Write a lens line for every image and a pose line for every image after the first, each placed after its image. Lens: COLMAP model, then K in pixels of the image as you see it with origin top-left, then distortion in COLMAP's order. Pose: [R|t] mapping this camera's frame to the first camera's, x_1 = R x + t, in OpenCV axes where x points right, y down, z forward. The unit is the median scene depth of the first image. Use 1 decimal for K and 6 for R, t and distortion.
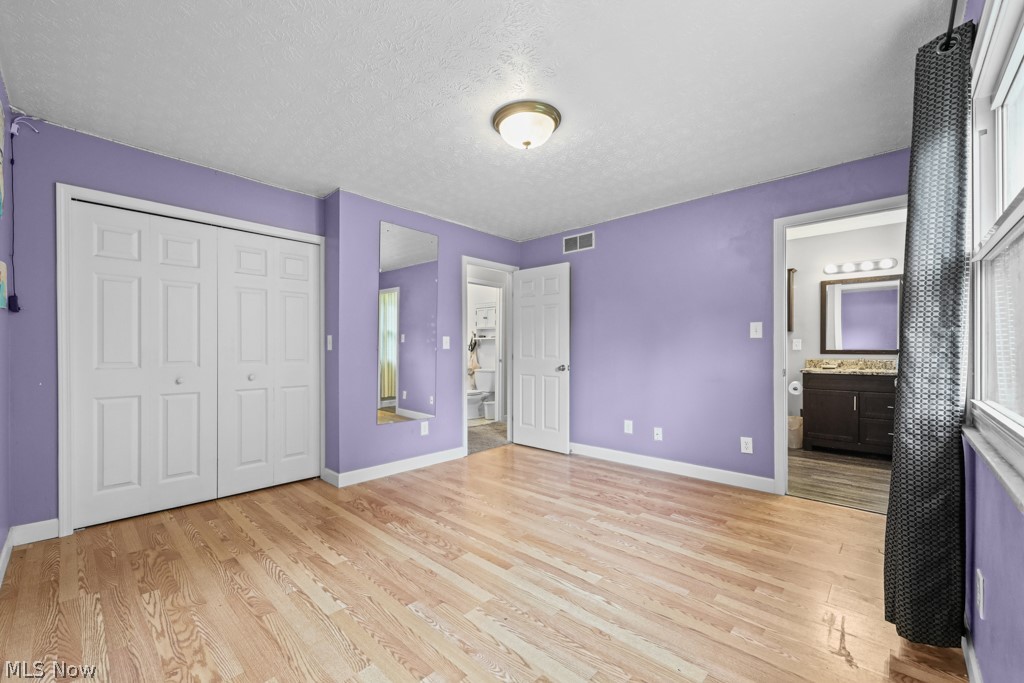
lens RADIAL K [[408.2, 0, 516.1], [0, 408.2, 348.9], [0, 0, 1]] dist [0.000810, -0.000092]
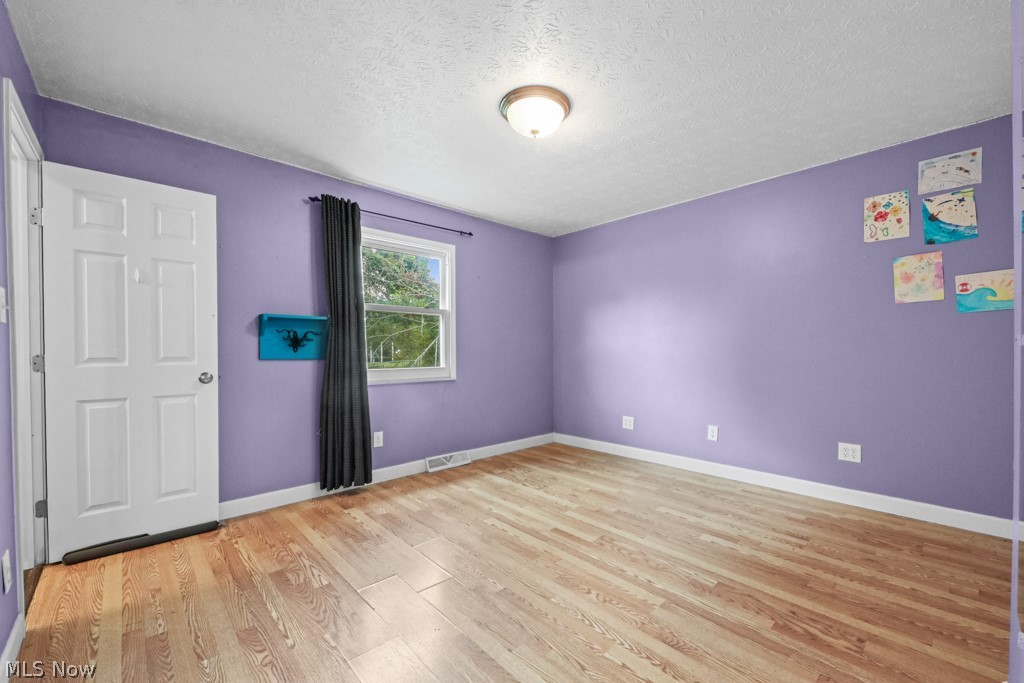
lens RADIAL K [[408.2, 0, 516.1], [0, 408.2, 348.9], [0, 0, 1]] dist [0.000810, -0.000092]
pose [[-0.994392, 0.001665, 0.105747, -0.032917], [0.001920, 0.999995, 0.002314, -0.003824], [-0.105742, 0.002504, -0.994390, 2.048318]]
